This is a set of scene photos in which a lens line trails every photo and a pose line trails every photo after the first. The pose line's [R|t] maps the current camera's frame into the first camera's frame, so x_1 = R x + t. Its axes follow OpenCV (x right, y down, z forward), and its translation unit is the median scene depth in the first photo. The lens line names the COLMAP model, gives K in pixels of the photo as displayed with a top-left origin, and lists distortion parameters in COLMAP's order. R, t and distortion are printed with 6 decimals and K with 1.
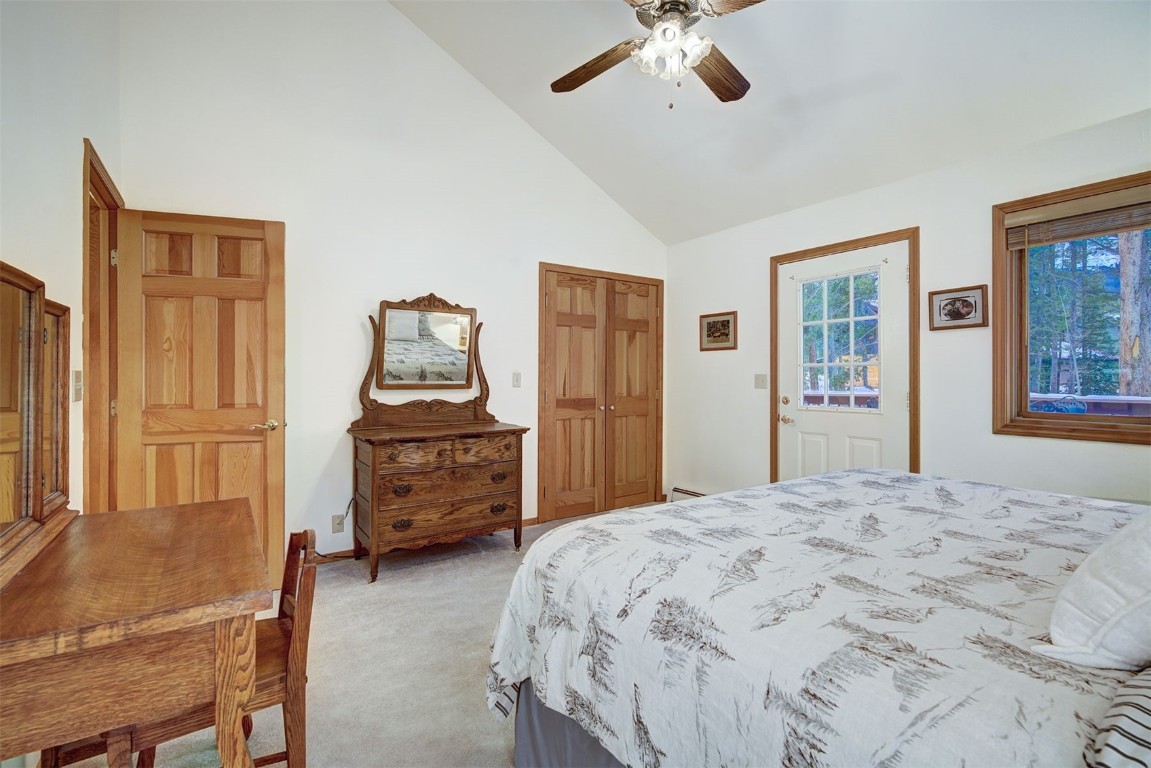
lens RADIAL K [[527.2, 0, 574.0], [0, 527.2, 376.9], [0, 0, 1]] dist [-0.003746, 0.000040]
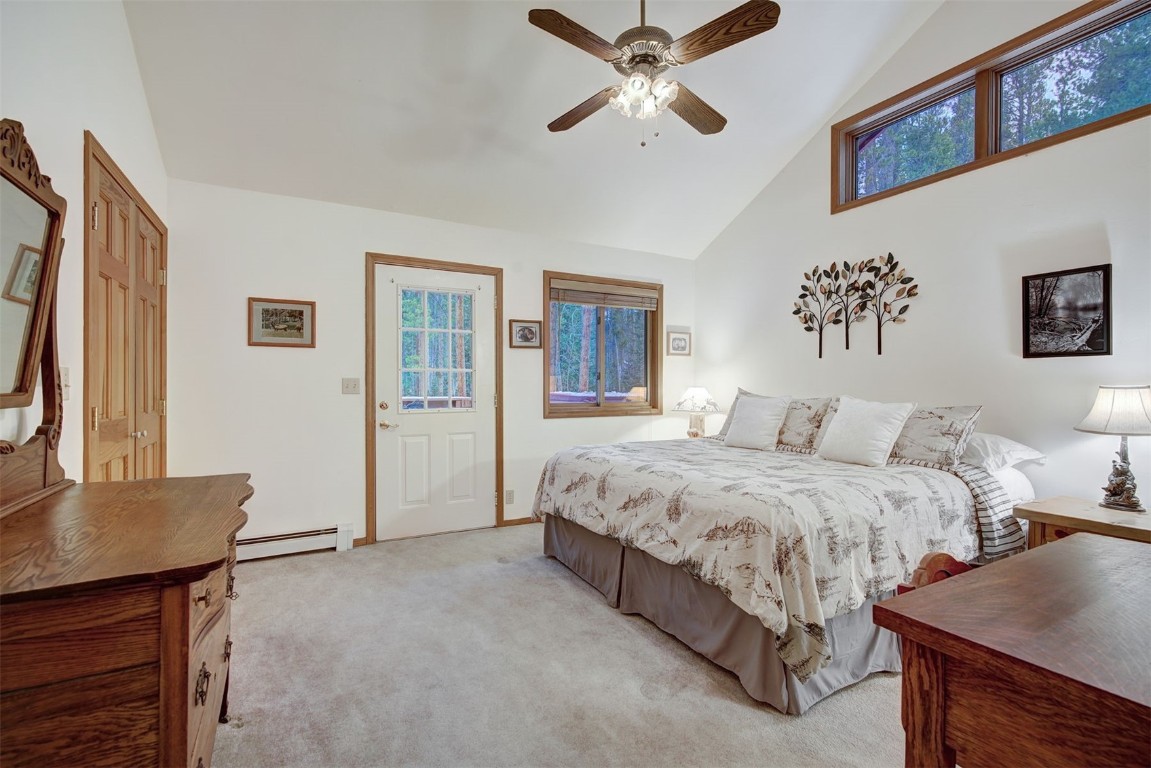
lens RADIAL K [[527.2, 0, 575.9], [0, 527.2, 385.9], [0, 0, 1]] dist [-0.003746, 0.000040]
pose [[0.076037, -0.000440, 0.997105, -0.587160], [0.000694, 1.000000, 0.000388, 0.008918], [-0.997105, 0.000662, 0.076038, 0.635711]]
